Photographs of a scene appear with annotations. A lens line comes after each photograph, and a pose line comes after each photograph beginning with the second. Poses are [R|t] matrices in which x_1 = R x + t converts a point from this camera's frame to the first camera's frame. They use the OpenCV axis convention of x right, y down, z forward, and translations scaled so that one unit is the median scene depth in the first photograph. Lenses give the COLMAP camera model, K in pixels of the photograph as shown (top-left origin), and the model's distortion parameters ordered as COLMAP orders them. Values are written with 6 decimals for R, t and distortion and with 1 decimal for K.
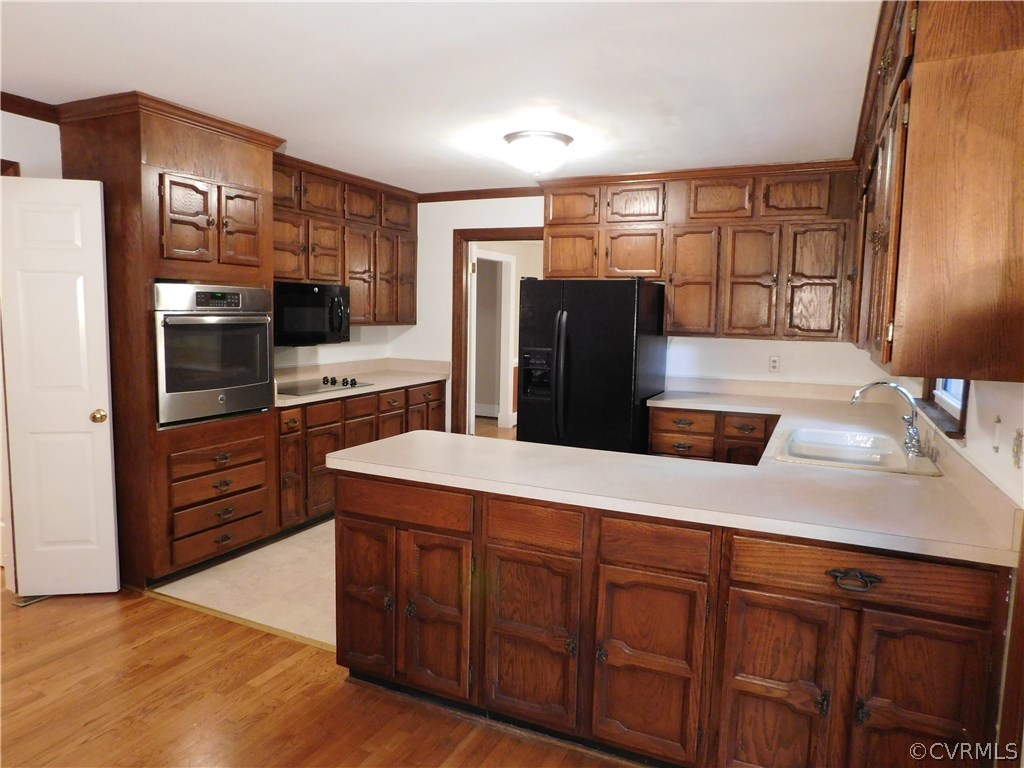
lens RADIAL K [[675.9, 0, 512.8], [0, 675.9, 381.2], [0, 0, 1]] dist [-0.054427, 0.034090]
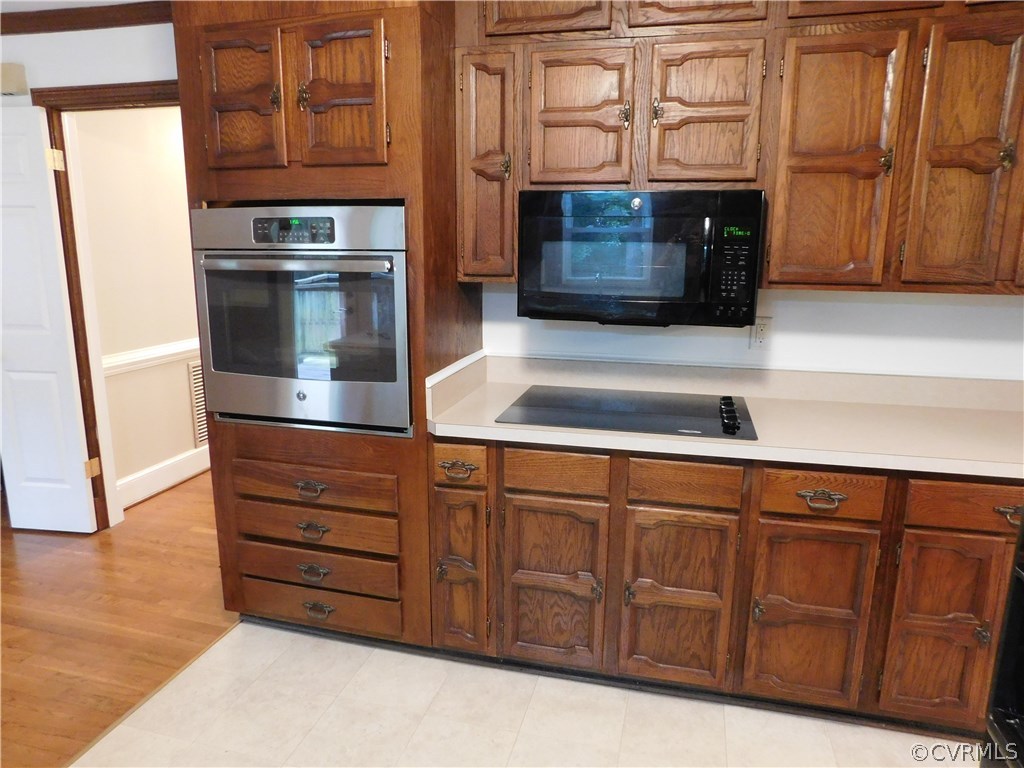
lens RADIAL K [[675.9, 0, 511.2], [0, 675.9, 386.8], [0, 0, 1]] dist [-0.054427, 0.034090]
pose [[0.179602, 0.180193, -0.967096, 0.168962], [-0.105966, 0.980905, 0.163086, -0.089251], [0.978016, 0.073189, 0.195266, 0.935759]]
